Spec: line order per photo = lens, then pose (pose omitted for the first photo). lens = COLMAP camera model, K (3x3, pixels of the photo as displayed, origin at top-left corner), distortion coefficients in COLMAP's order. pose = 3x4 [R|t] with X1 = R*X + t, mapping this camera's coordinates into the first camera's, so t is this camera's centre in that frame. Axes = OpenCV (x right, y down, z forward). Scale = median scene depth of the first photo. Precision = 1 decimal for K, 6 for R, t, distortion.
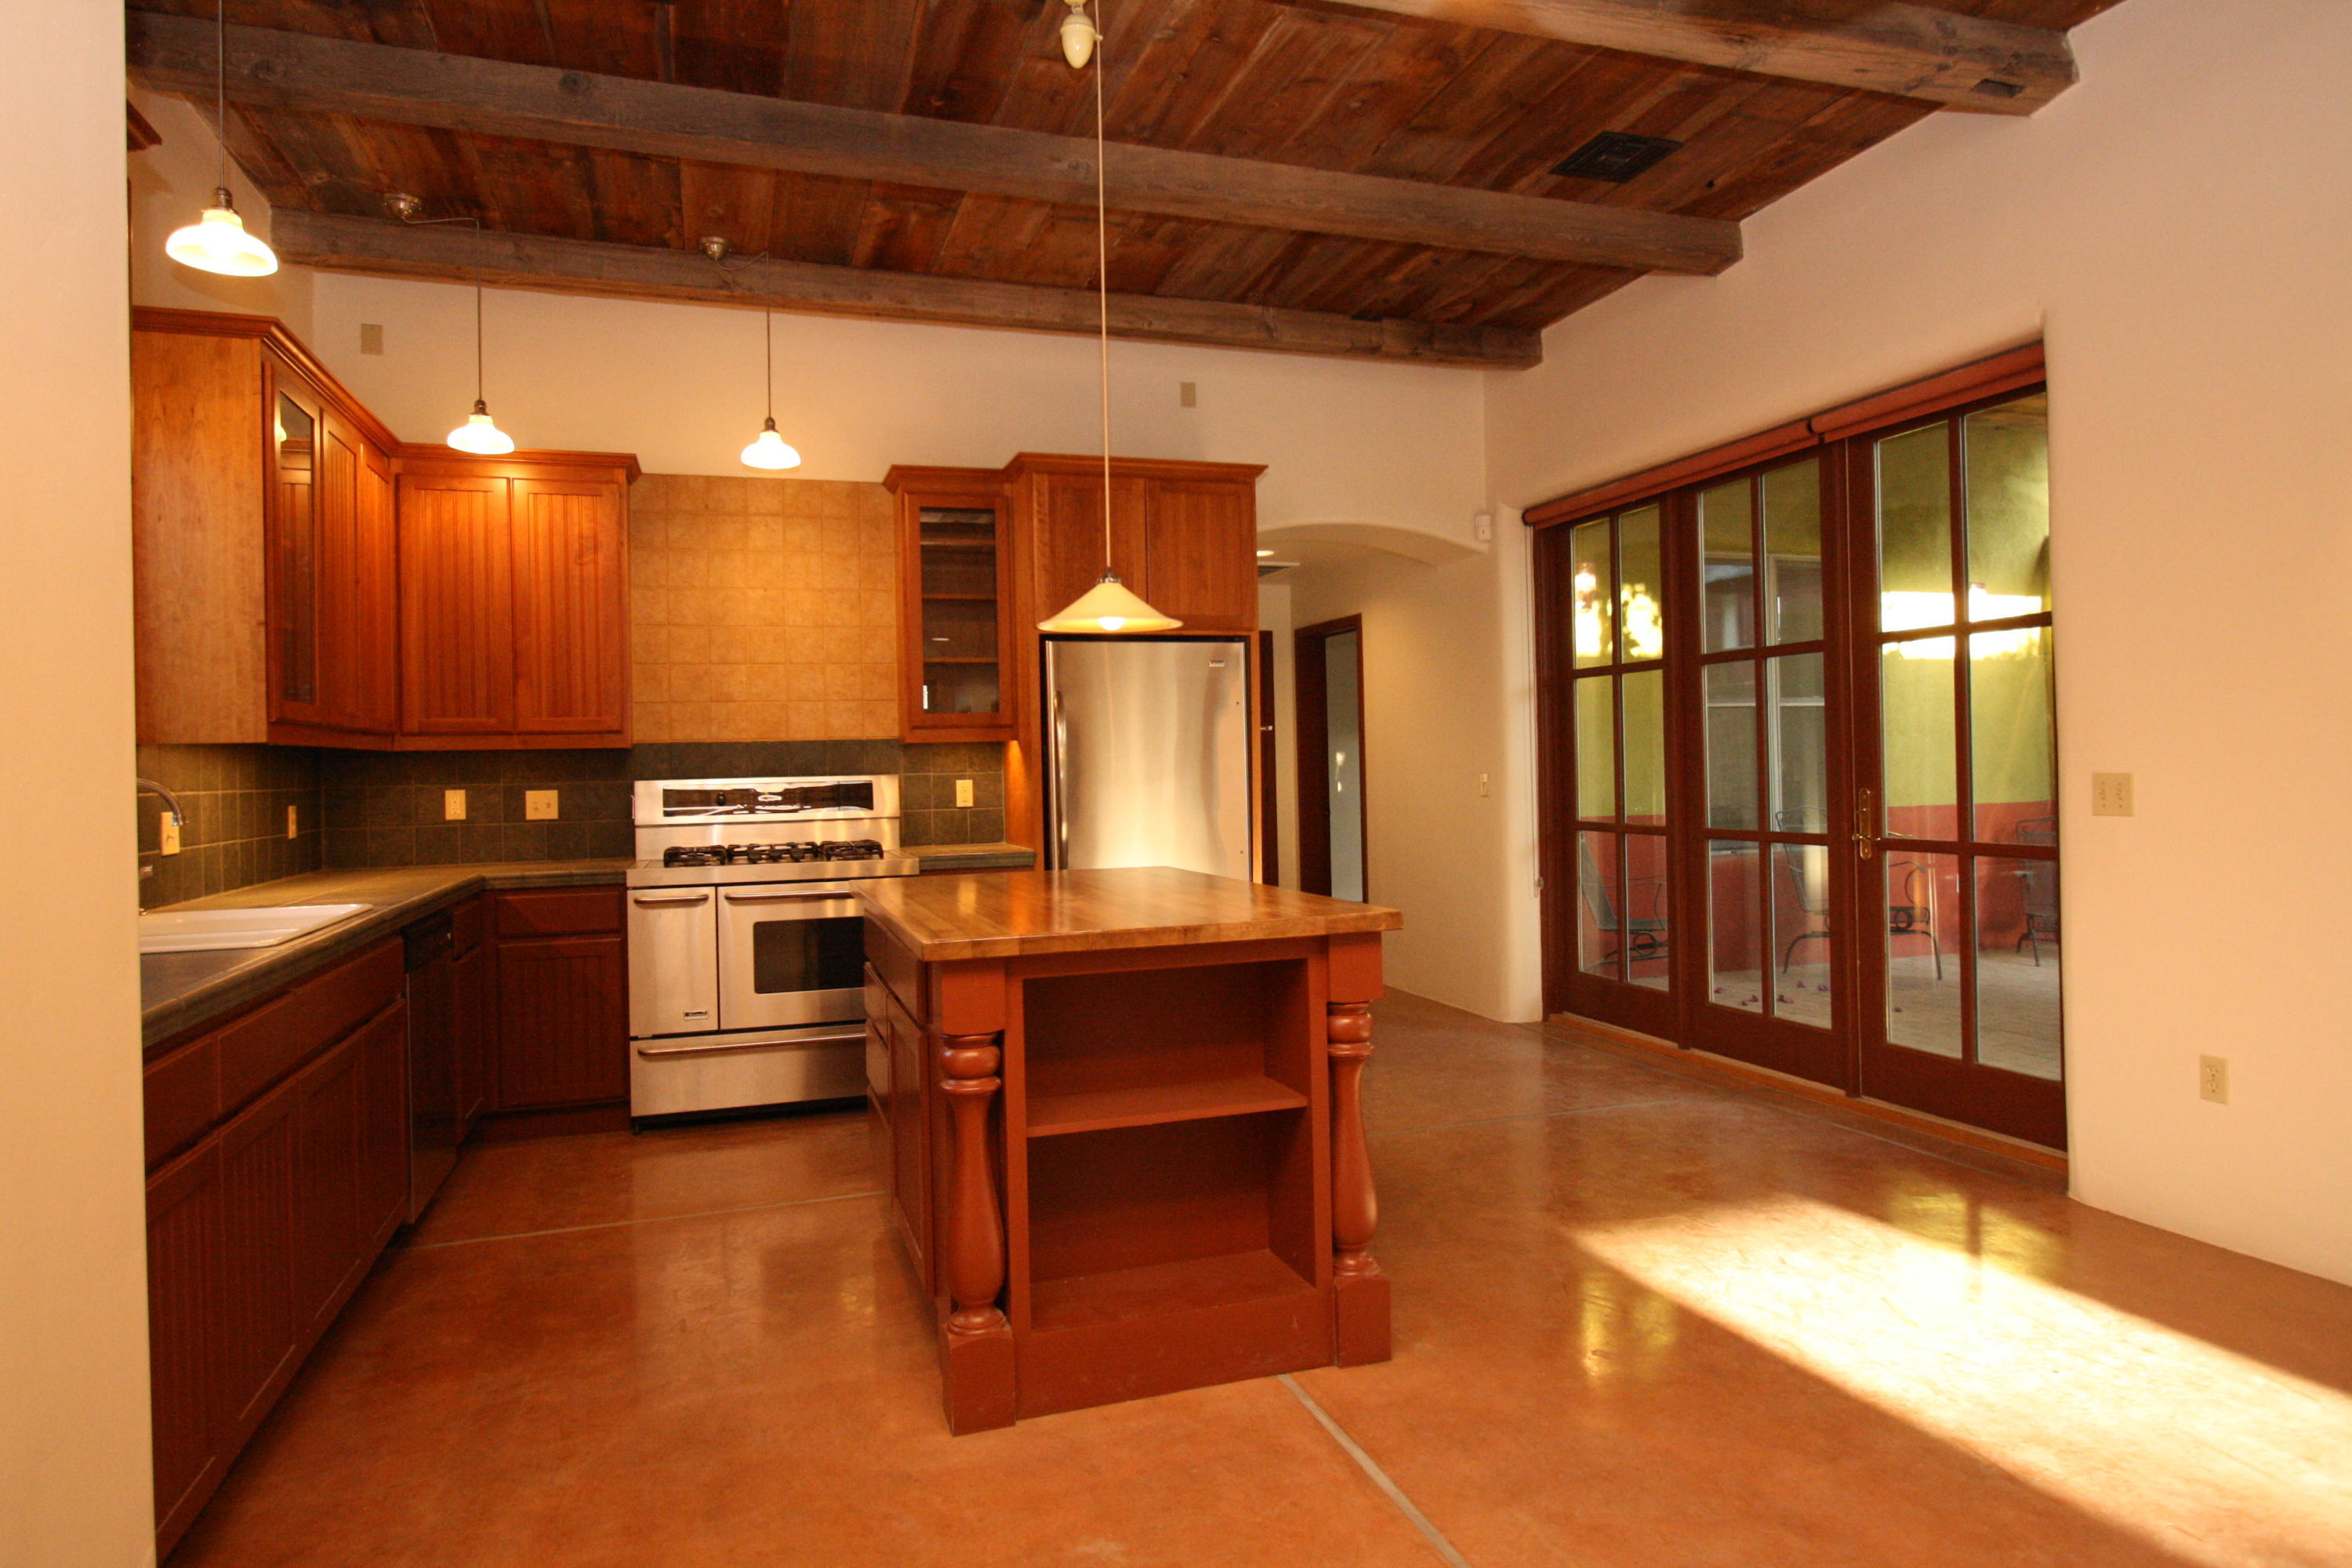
lens RADIAL K [[1382.2, 0, 1176.4], [0, 1382.2, 767.5], [0, 0, 1]] dist [0.000918, 0.000015]
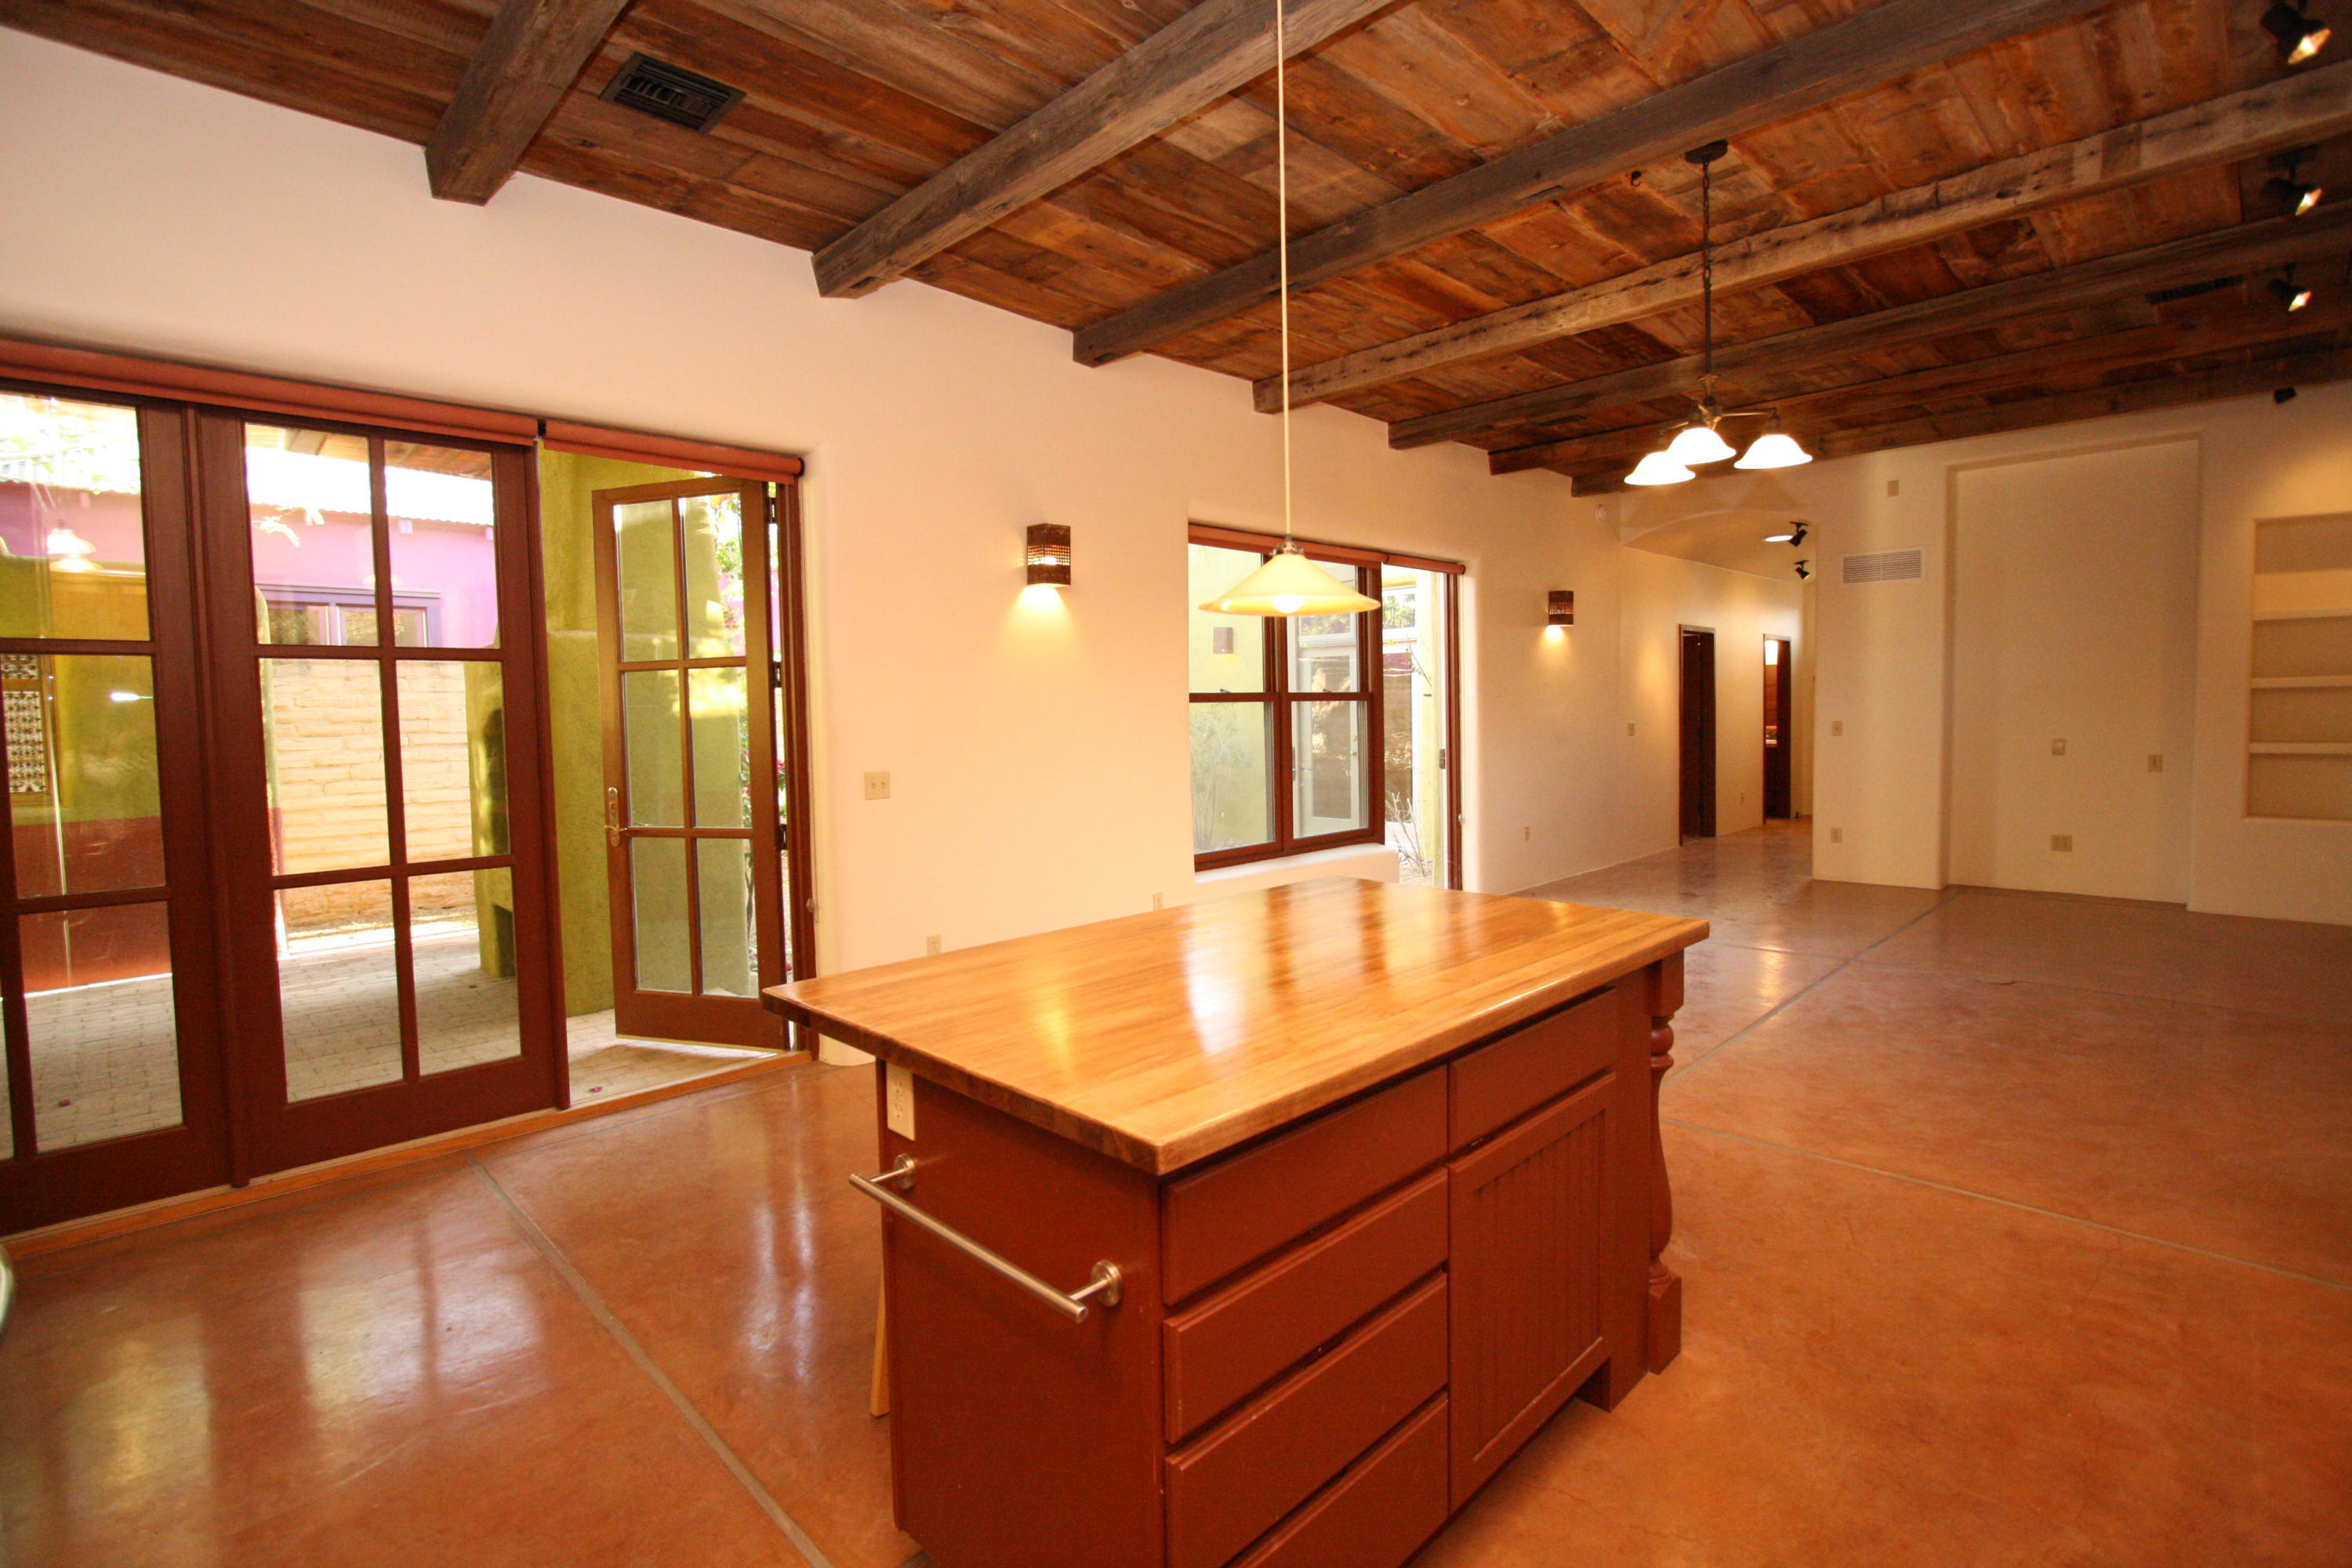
lens RADIAL K [[1098.3, 0, 1175.9], [0, 1098.3, 772.2], [0, 0, 1]] dist [-0.003832, -0.000493]
pose [[-0.442812, -0.018948, 0.896414, -0.361315], [0.032605, 0.998775, 0.037218, -0.017627], [-0.896022, 0.045708, -0.441651, 0.809636]]
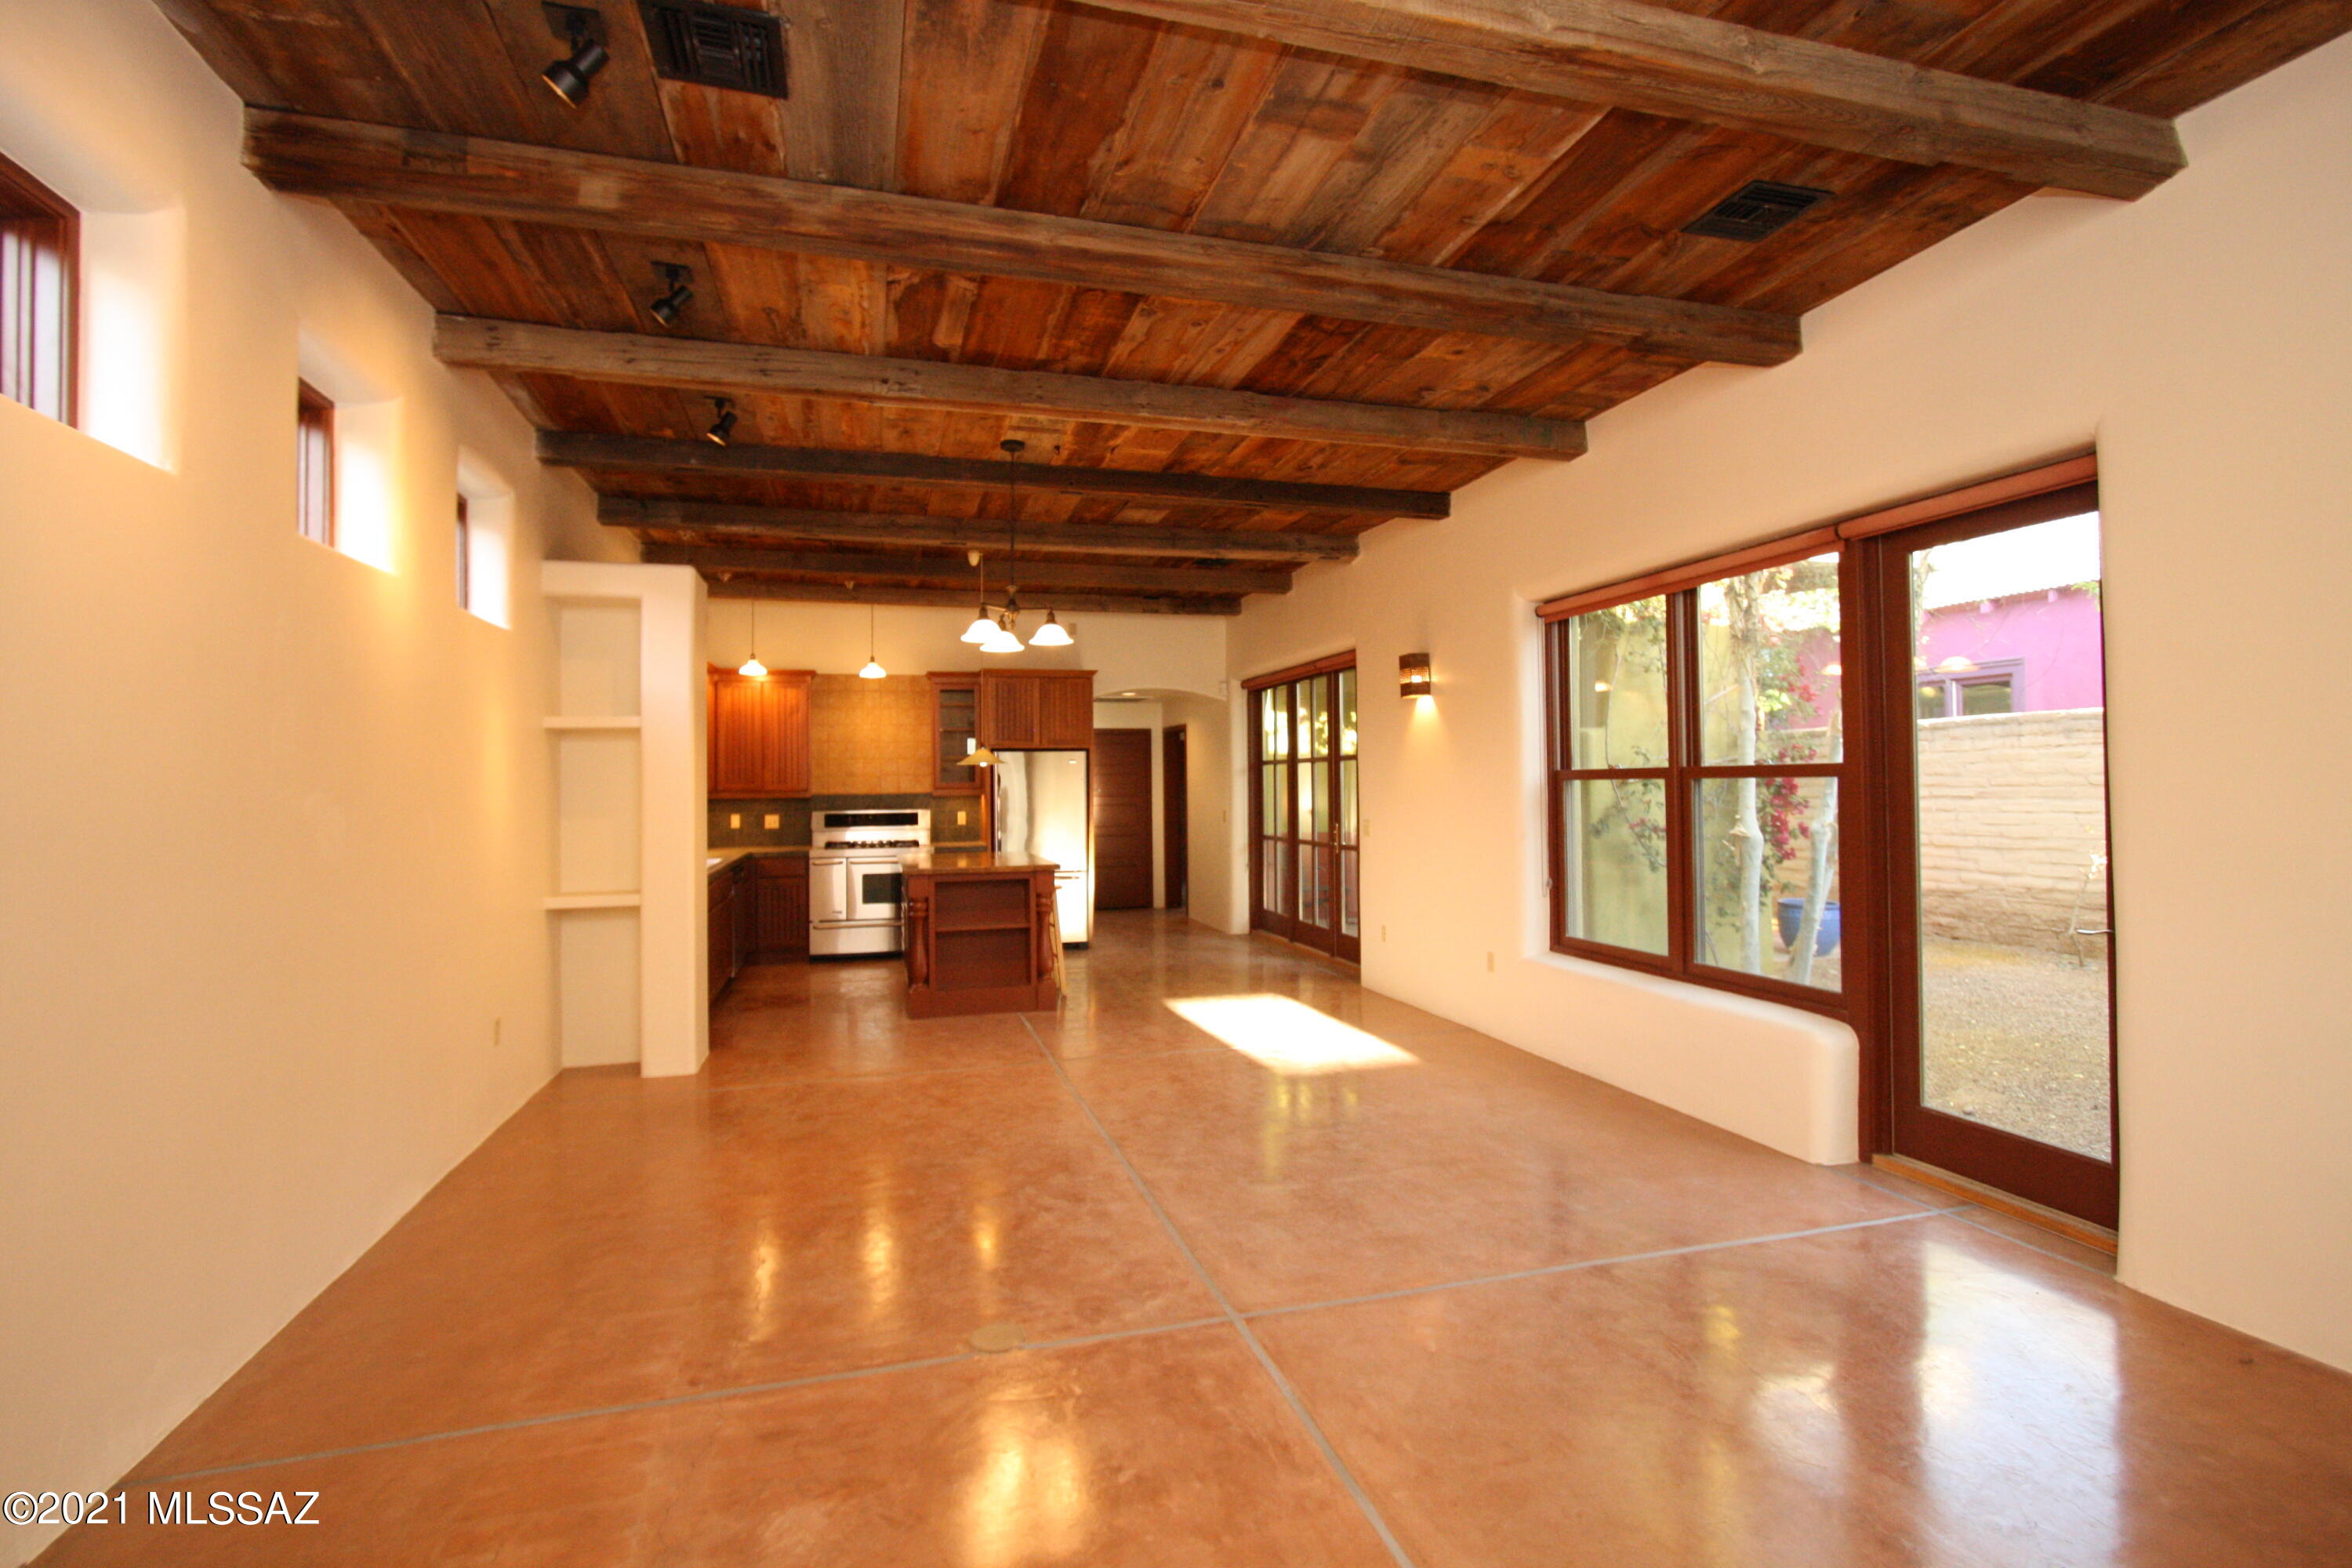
lens RADIAL K [[1098.3, 0, 1175.9], [0, 1098.3, 772.2], [0, 0, 1]] dist [-0.003832, -0.000493]
pose [[0.998940, 0.009470, -0.045055, 0.278763], [-0.010140, 0.999841, -0.014655, -0.033746], [0.044909, 0.015096, 0.998877, -0.758392]]
